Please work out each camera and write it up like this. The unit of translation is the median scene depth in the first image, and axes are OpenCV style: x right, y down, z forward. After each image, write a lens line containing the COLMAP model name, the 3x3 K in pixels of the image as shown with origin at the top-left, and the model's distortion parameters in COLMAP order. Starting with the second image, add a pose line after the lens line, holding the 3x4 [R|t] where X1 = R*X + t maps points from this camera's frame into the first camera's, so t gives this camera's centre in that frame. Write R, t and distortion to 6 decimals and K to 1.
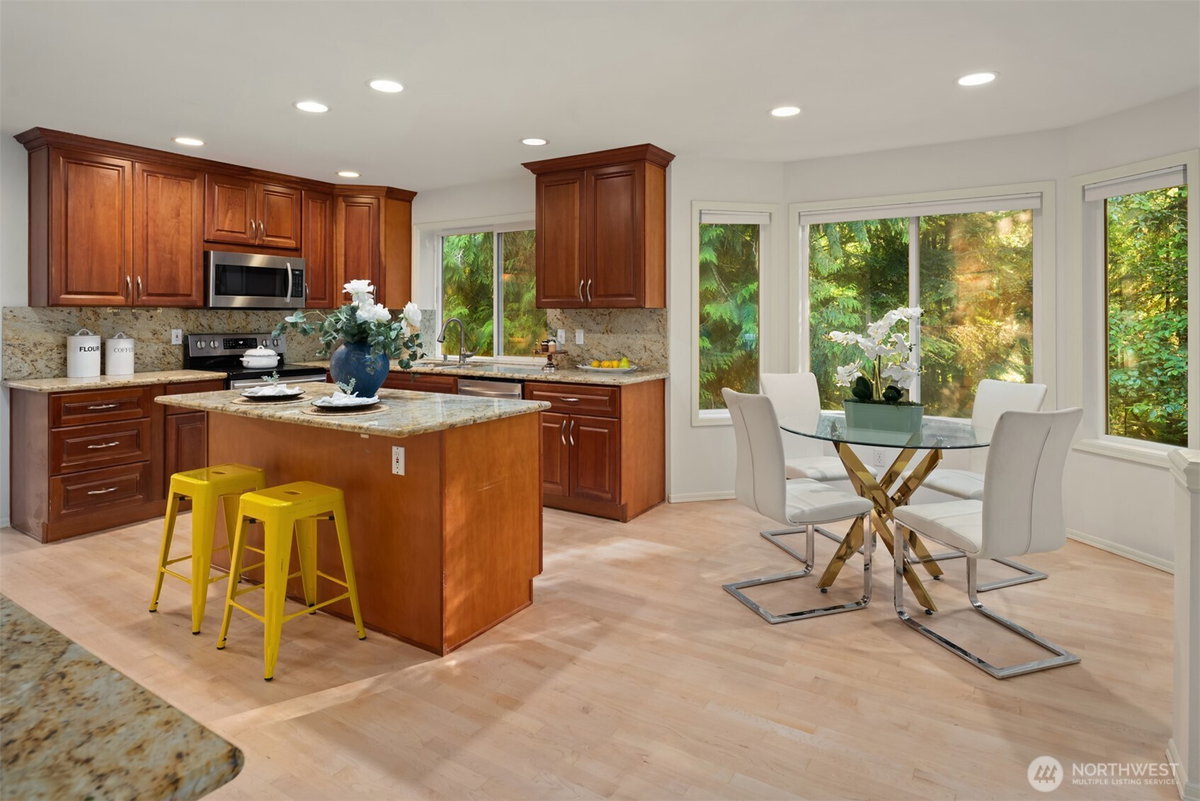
lens RADIAL K [[668.4, 0, 597.5], [0, 668.4, 312.0], [0, 0, 1]] dist [-0.002228, -0.001467]
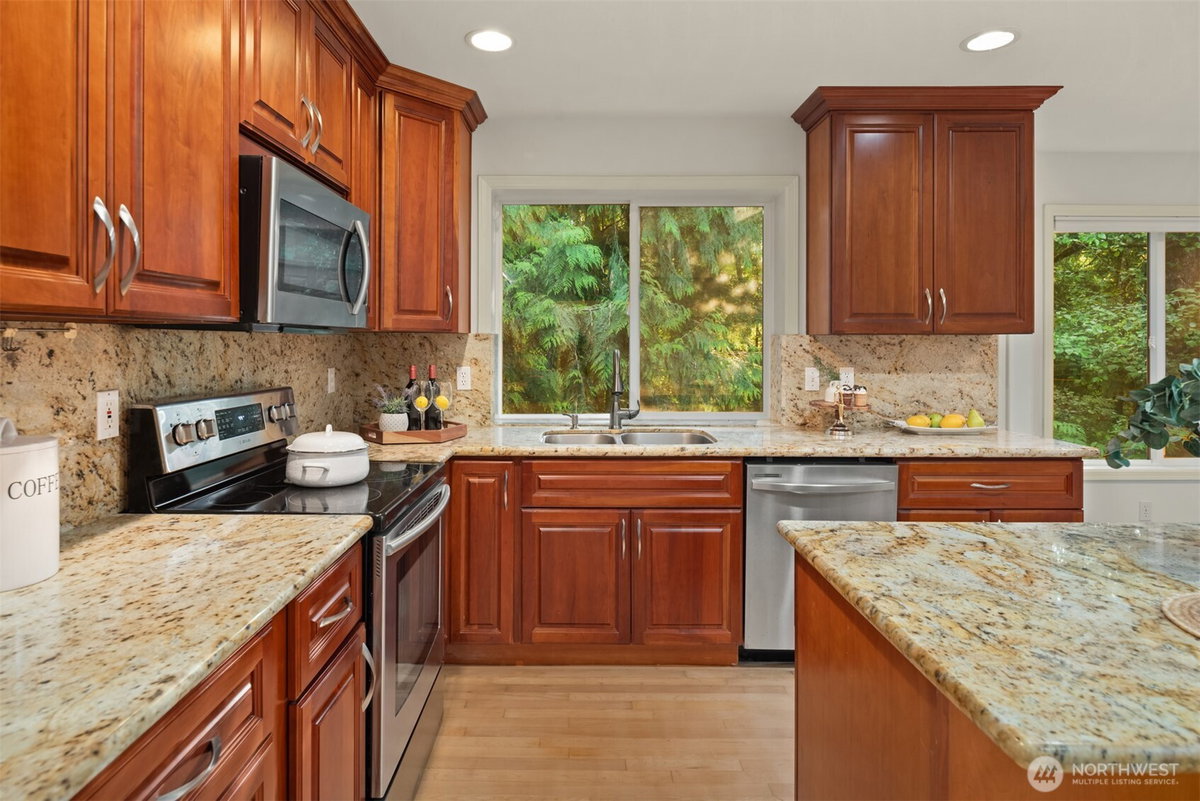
lens RADIAL K [[675.2, 0, 572.7], [0, 675.2, 341.7], [0, 0, 1]] dist [0.000086, -0.000134]
pose [[0.851681, 0.000789, 0.524060, -0.633405], [-0.004863, 0.999968, 0.006398, -0.001128], [-0.524038, -0.007998, 0.851657, 0.632698]]
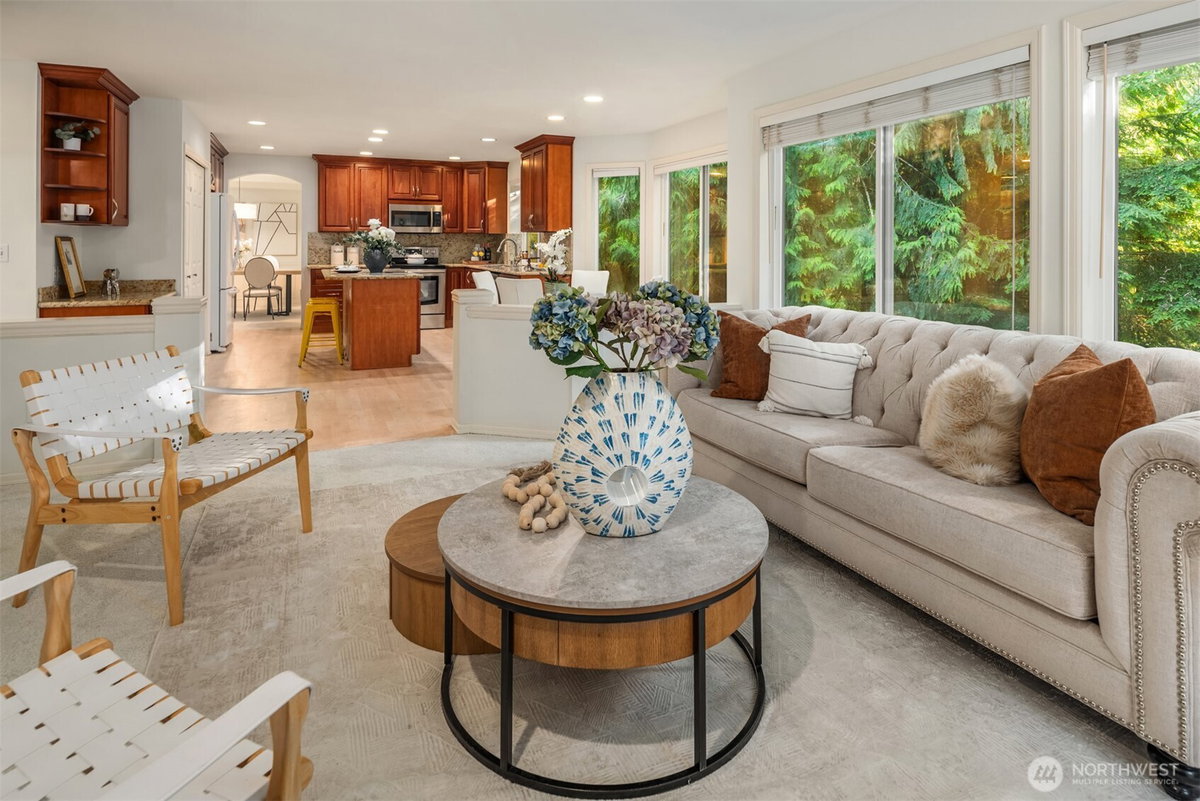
lens RADIAL K [[671.5, 0, 597.0], [0, 671.5, 239.9], [0, 0, 1]] dist [-0.001660, -0.000404]
pose [[0.829115, 0.000434, -0.559079, 1.061081], [-0.000229, 1.000000, 0.000435, 0.014255], [0.559079, -0.000233, 0.829115, -0.314380]]
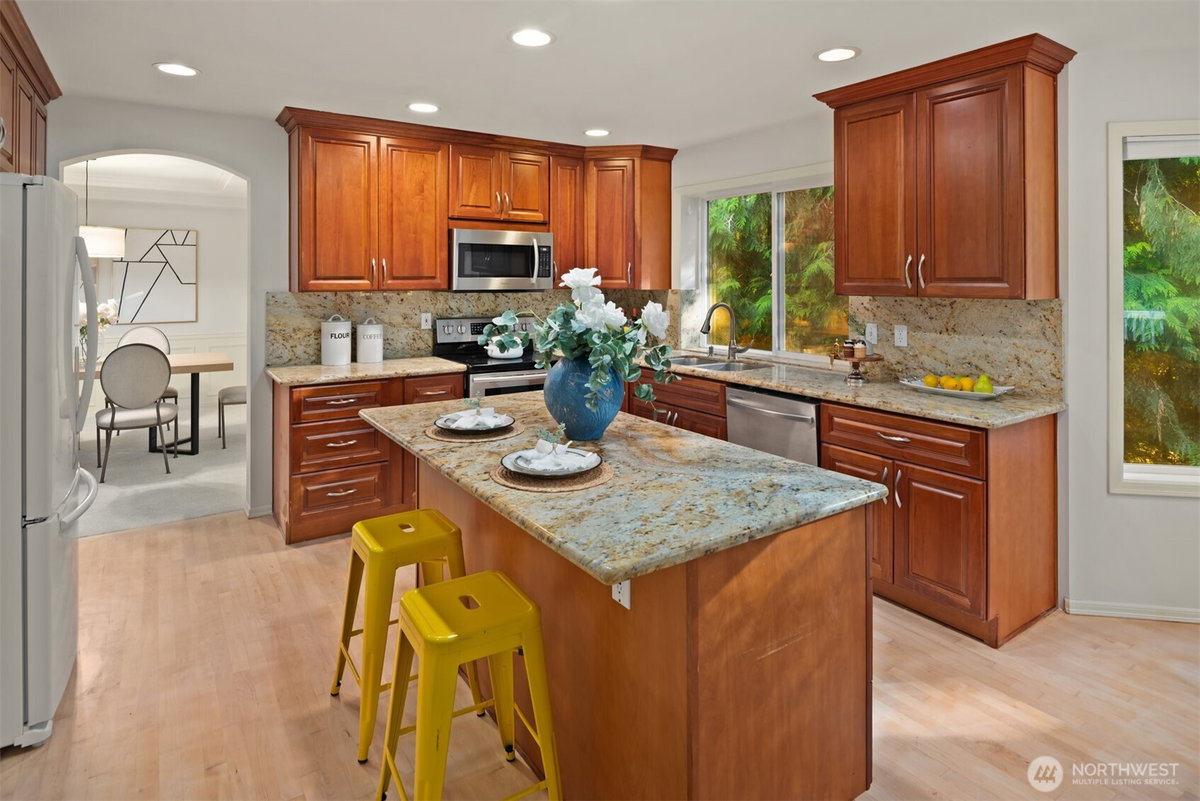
lens RADIAL K [[649.0, 0, 588.1], [0, 649.0, 274.1], [0, 0, 1]] dist [-0.000285, -0.000428]
pose [[0.913090, -0.001383, -0.407755, -0.051963], [0.001528, 0.999999, 0.000031, -0.029538], [0.407754, -0.000652, 0.913091, 0.269169]]
